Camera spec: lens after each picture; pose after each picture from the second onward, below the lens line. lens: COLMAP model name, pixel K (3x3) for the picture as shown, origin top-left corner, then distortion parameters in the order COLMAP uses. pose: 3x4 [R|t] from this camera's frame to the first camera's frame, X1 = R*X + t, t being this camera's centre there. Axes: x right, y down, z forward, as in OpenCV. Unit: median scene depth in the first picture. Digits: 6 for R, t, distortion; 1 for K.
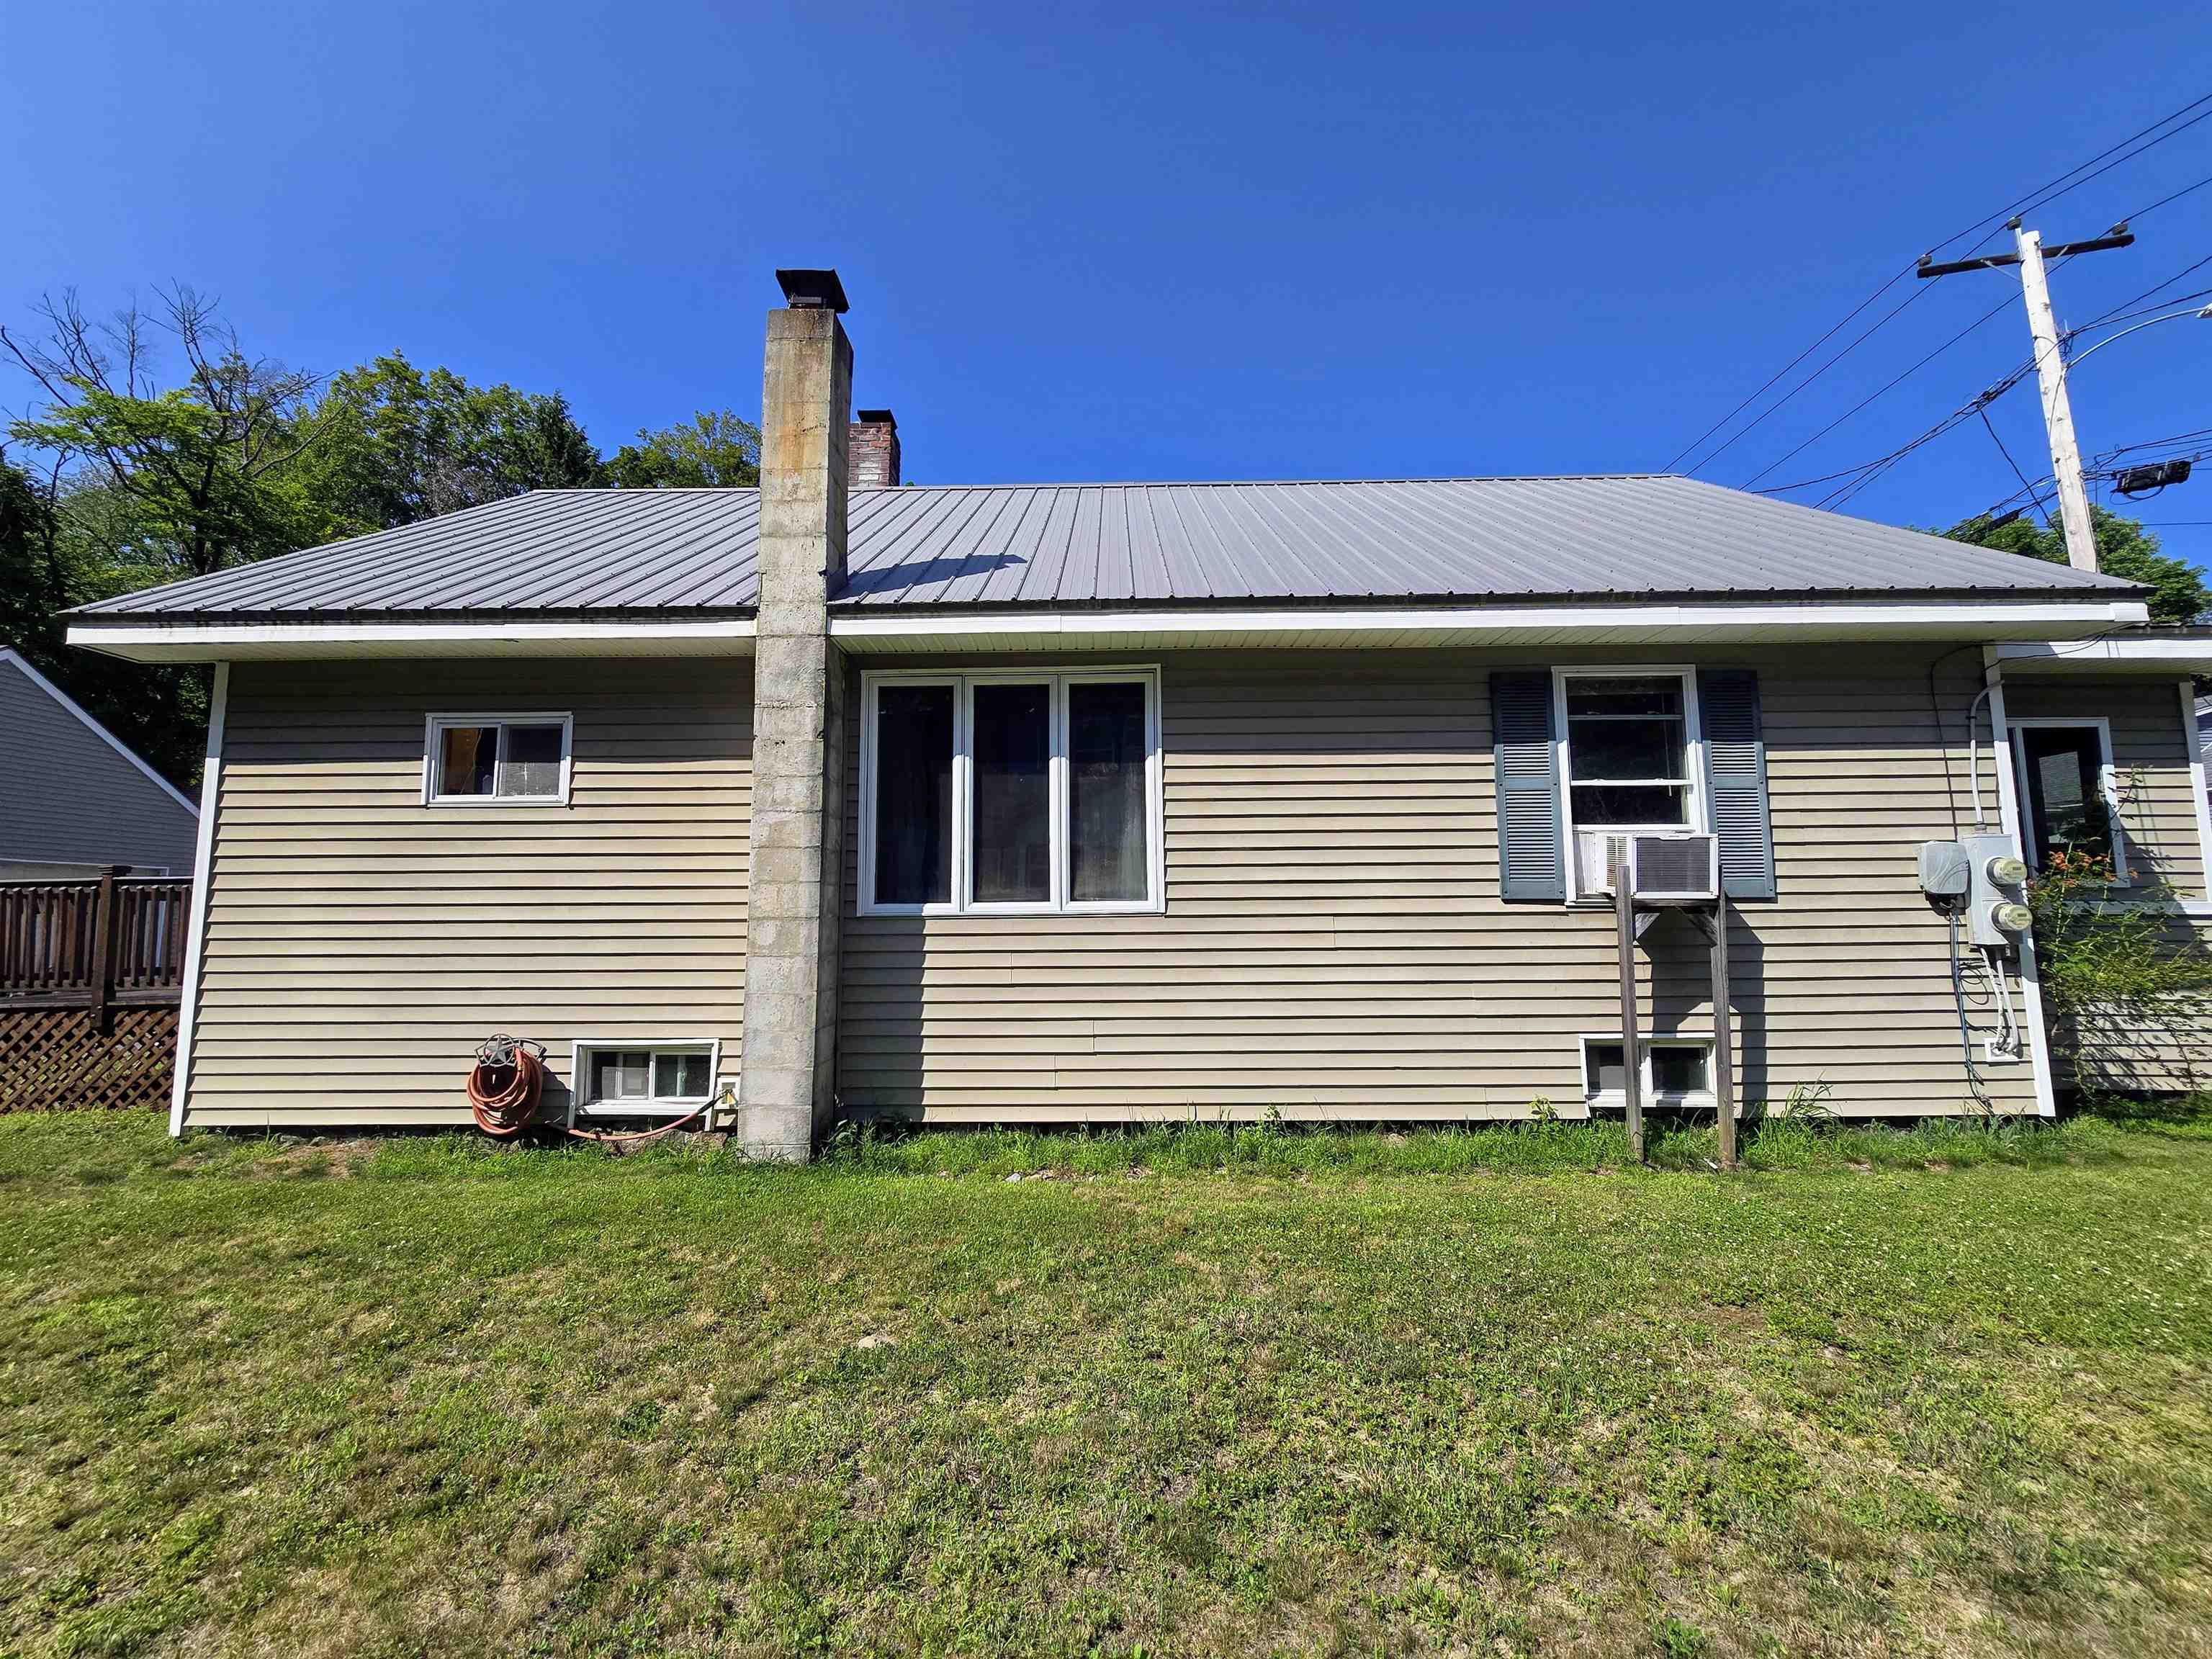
lens RADIAL K [[907.1, 0, 1102.7], [0, 907.1, 822.1], [0, 0, 1]] dist [-0.000501, -0.000285]
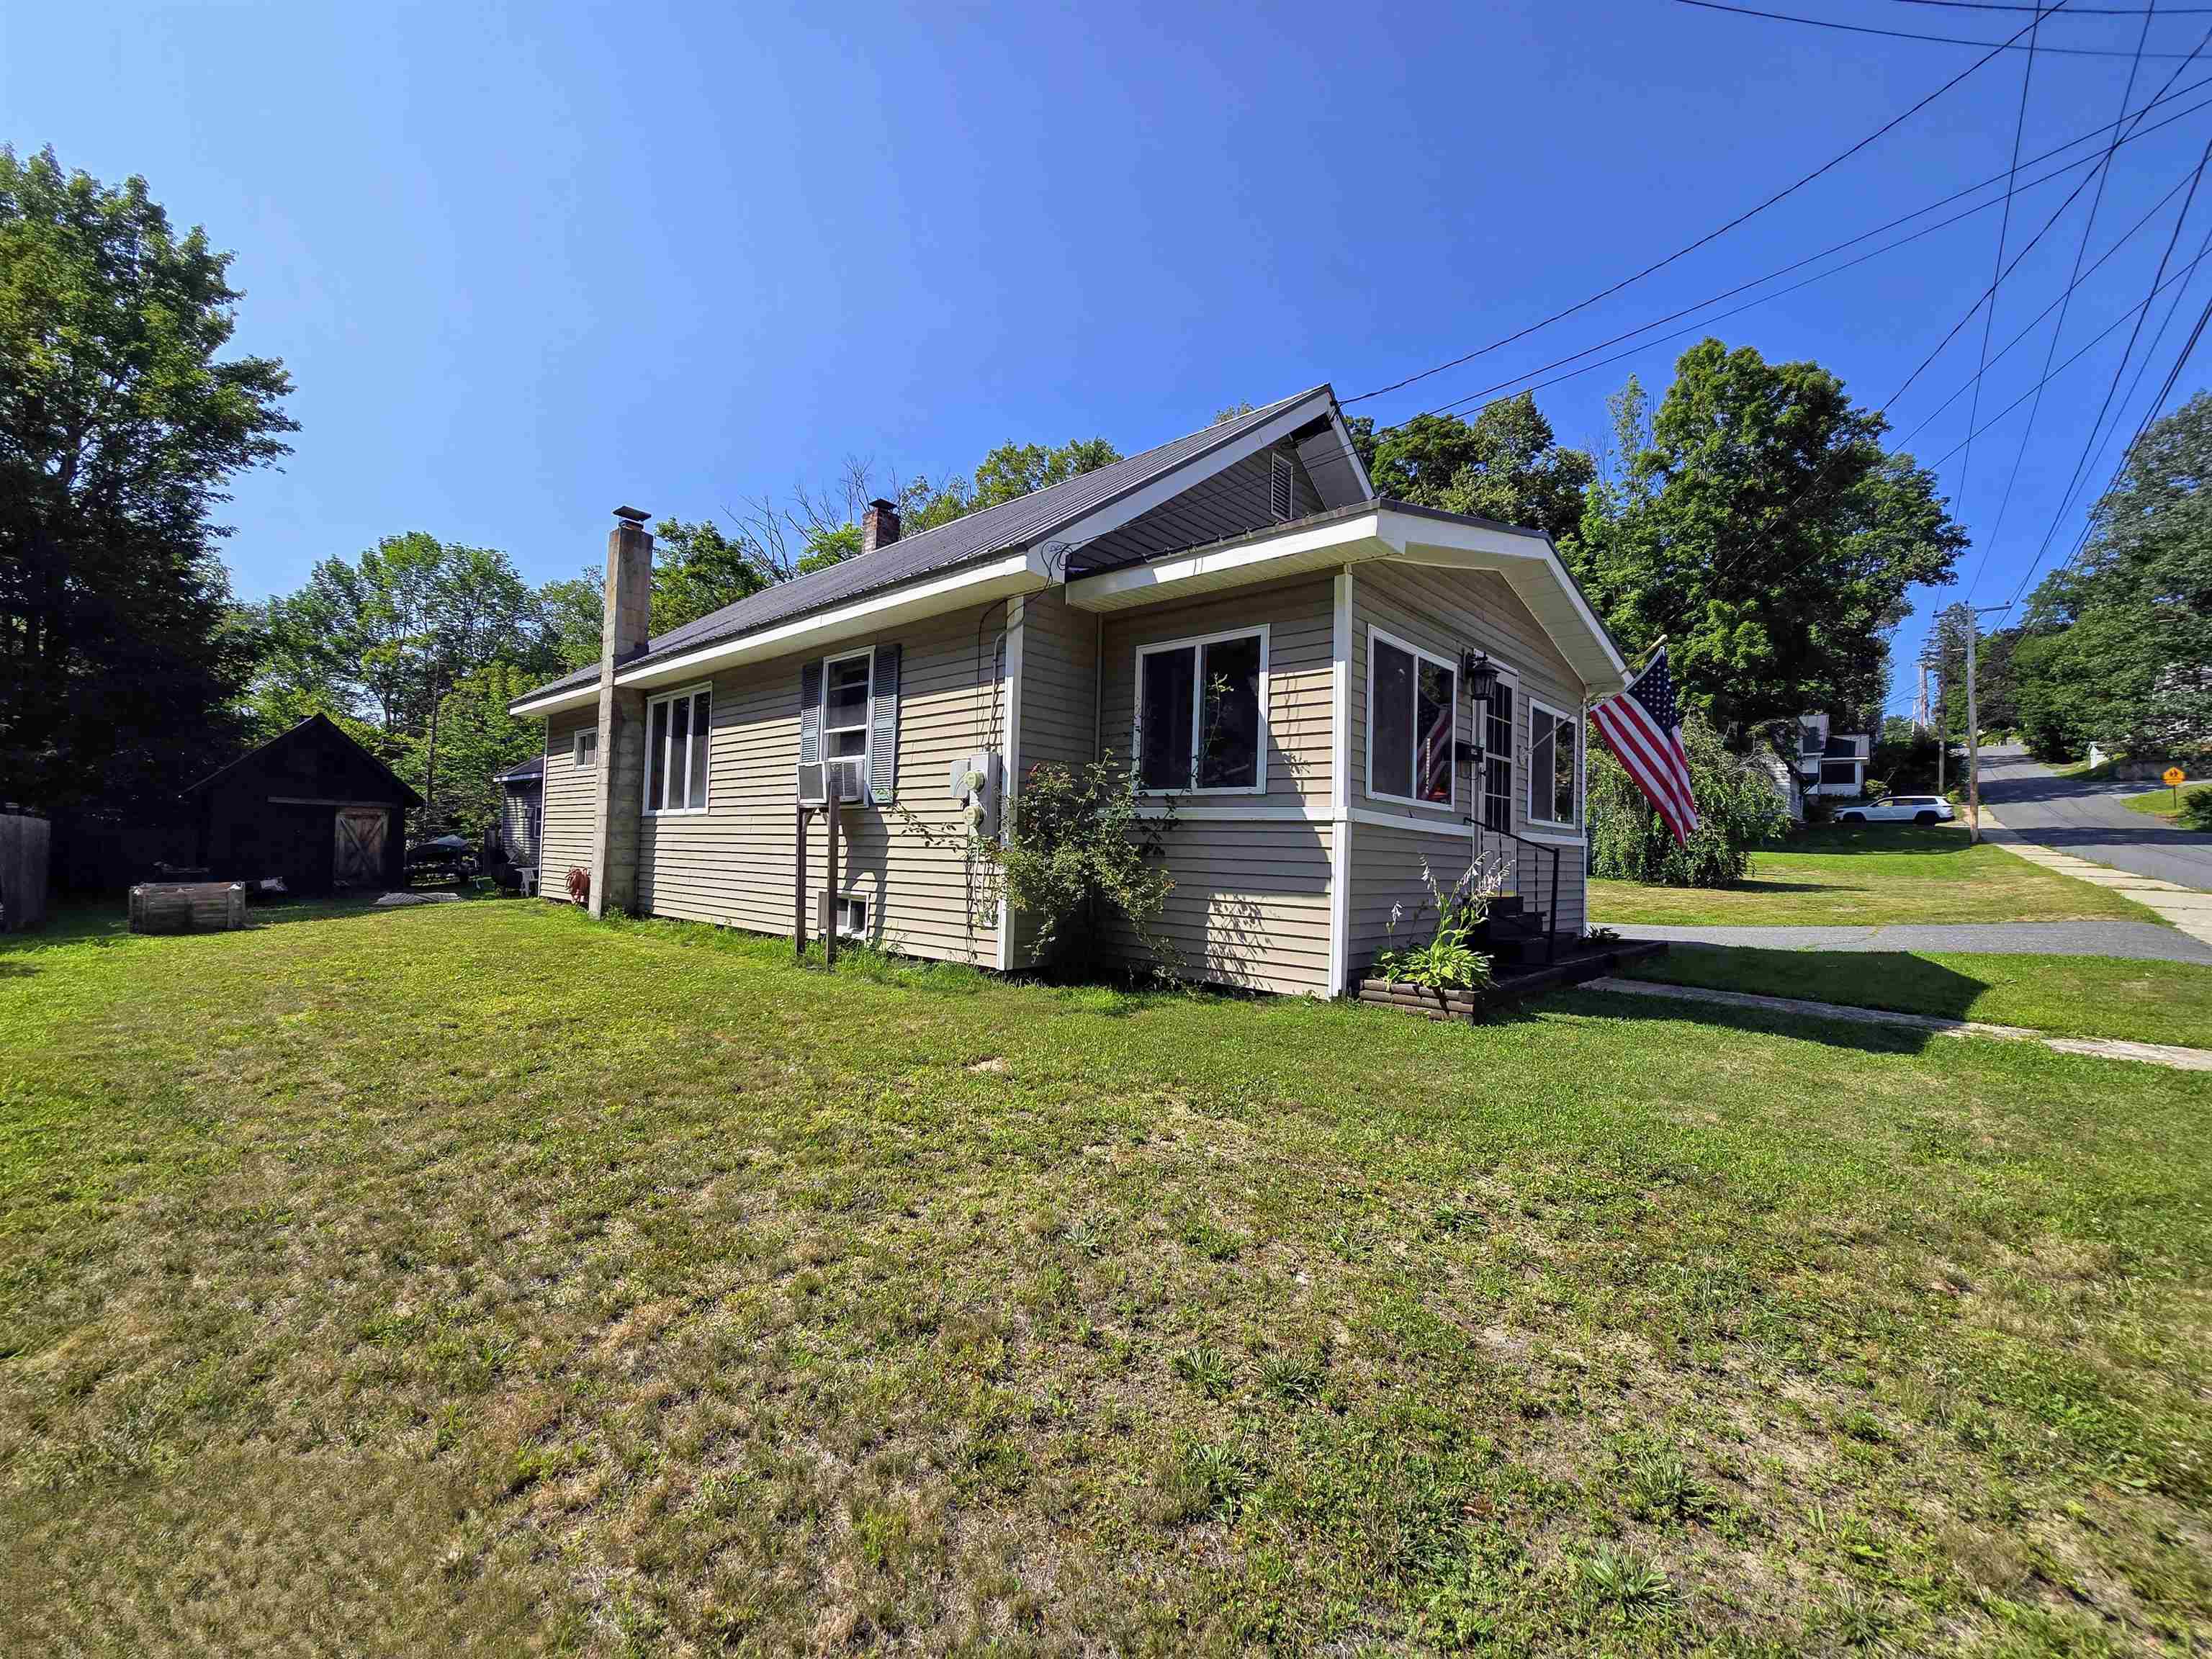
lens RADIAL K [[913.7, 0, 1107.2], [0, 913.7, 820.8], [0, 0, 1]] dist [0.000607, -0.000548]
pose [[0.743369, 0.003933, -0.668870, 1.959017], [0.036935, 0.998216, 0.046919, 0.055508], [0.667861, -0.059583, 0.741897, 0.143249]]
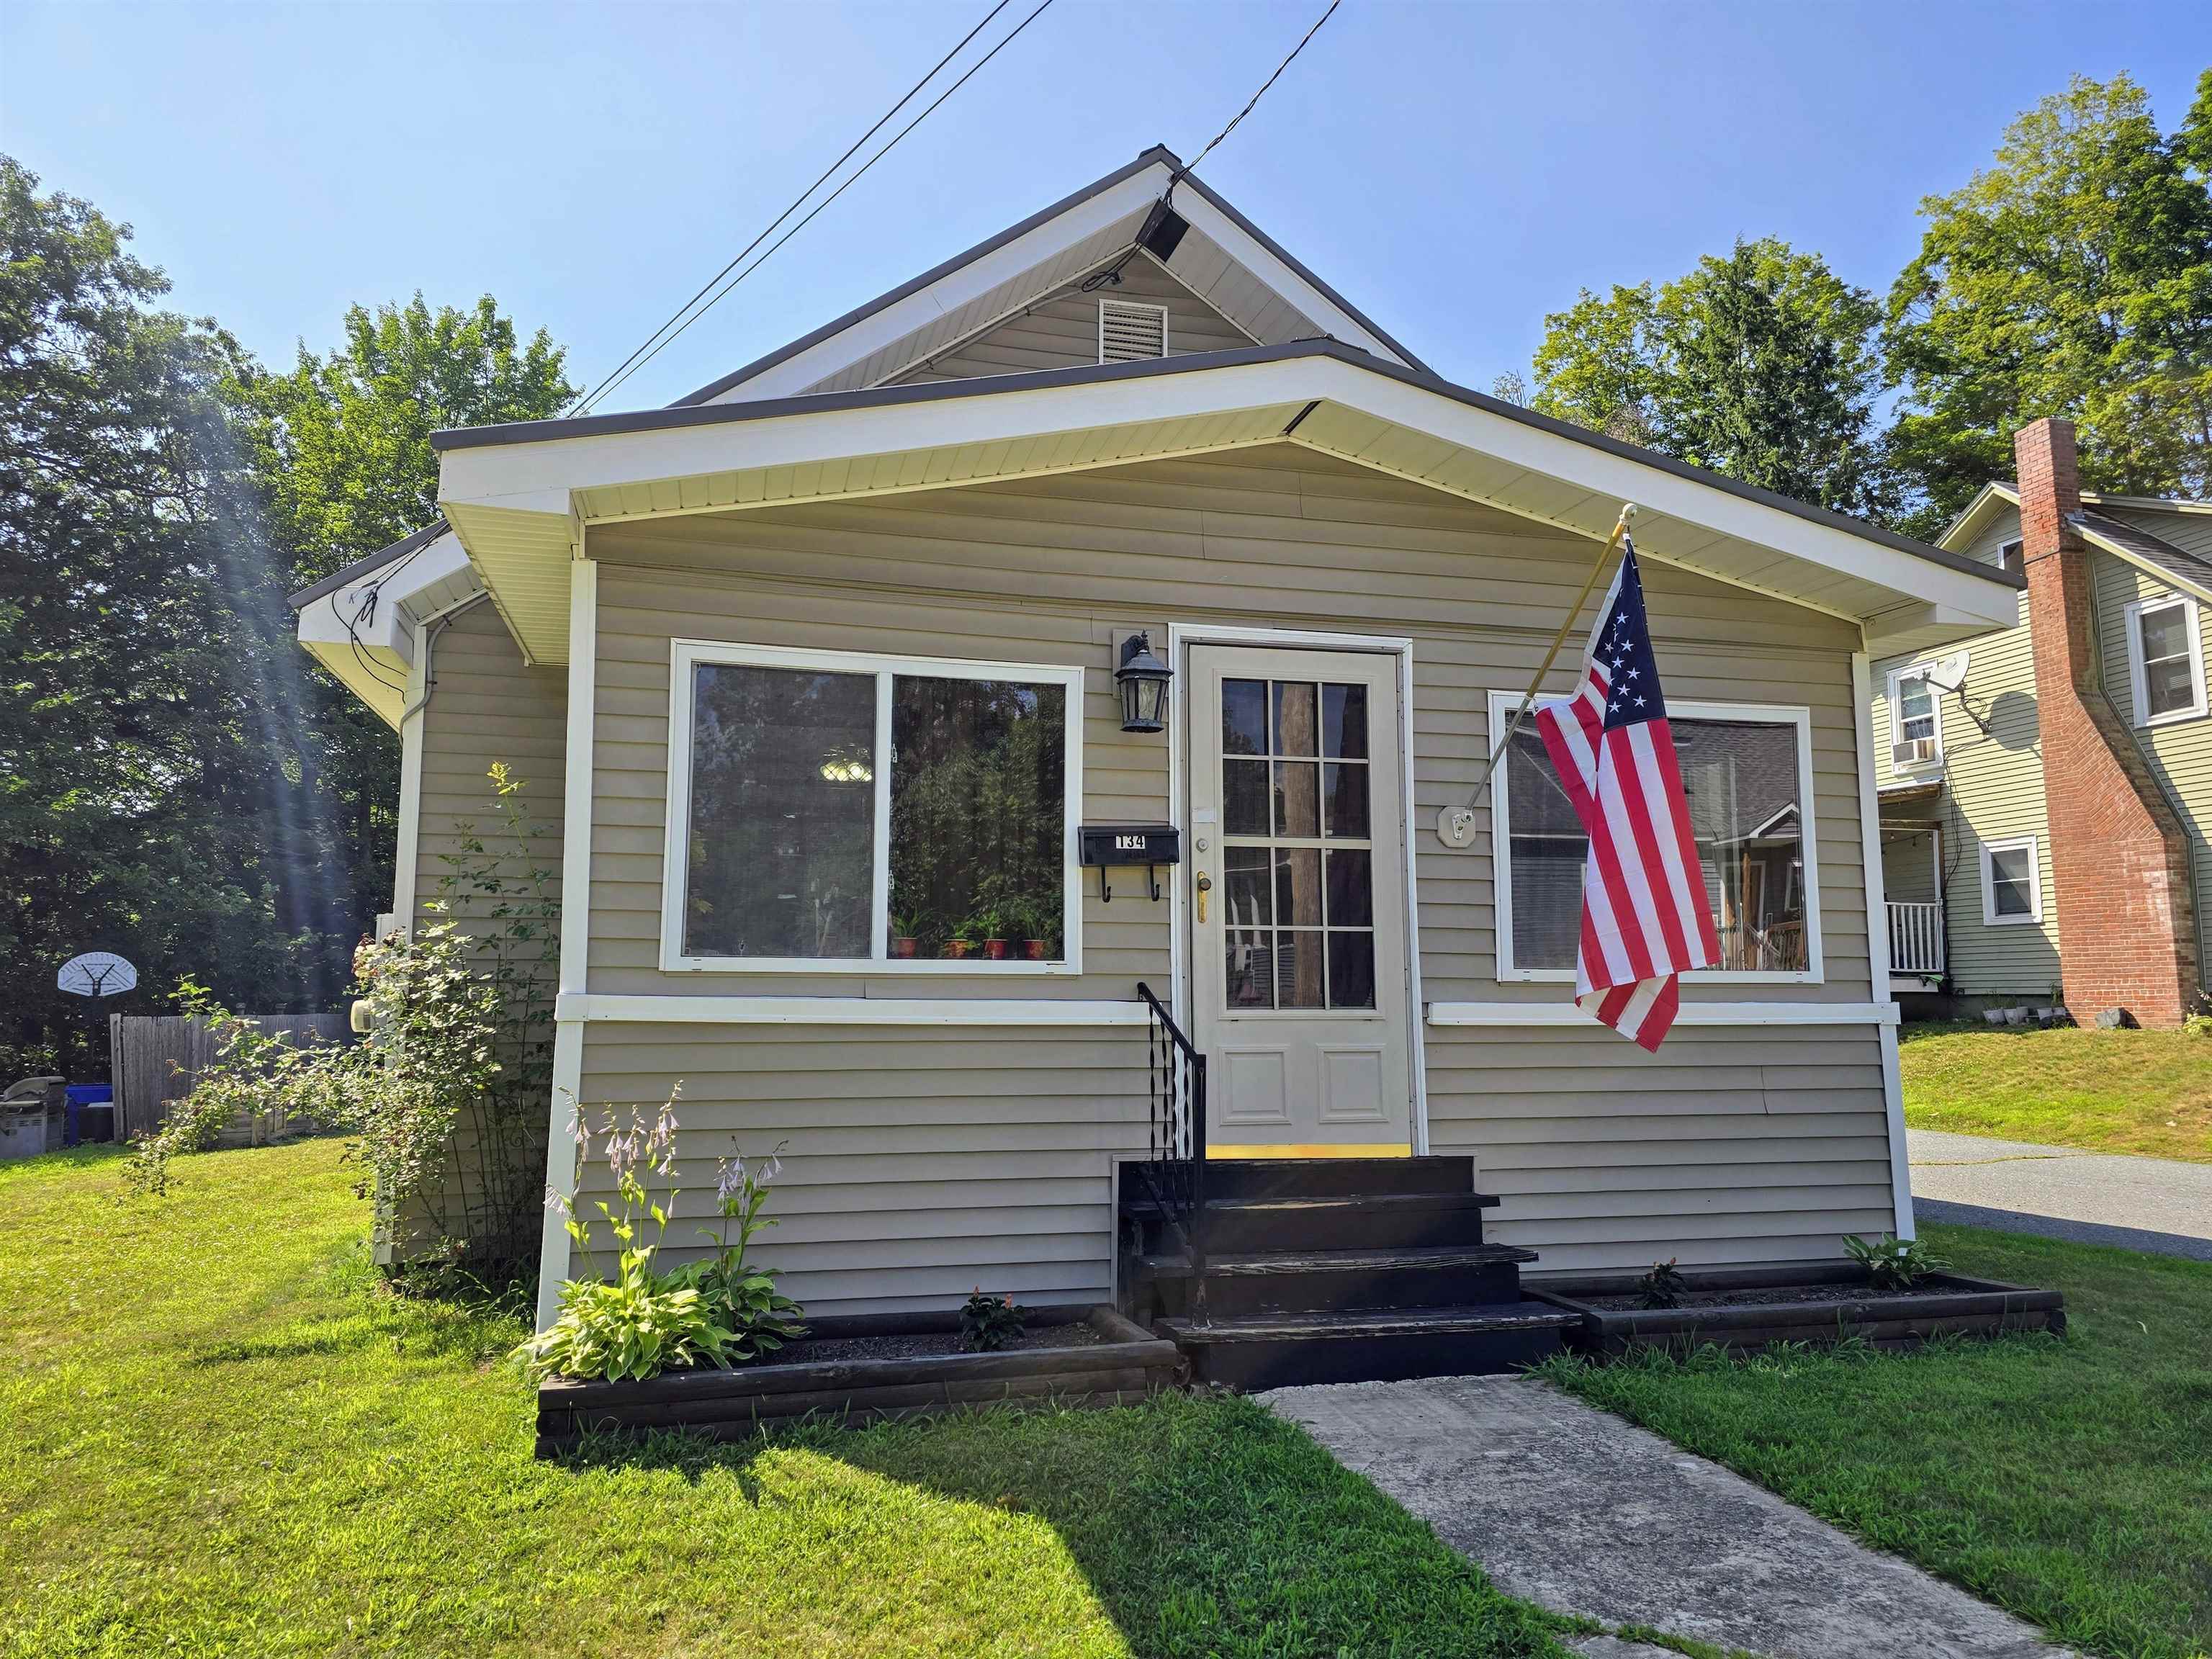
lens RADIAL K [[1497.9, 0, 1085.3], [0, 1497.9, 816.9], [0, 0, 1]] dist [0.057751, -0.050994]
pose [[0.251931, -0.106574, -0.961859, 2.436330], [0.100083, 0.991457, -0.083640, 0.101326], [0.962556, -0.075195, 0.260446, 1.192040]]
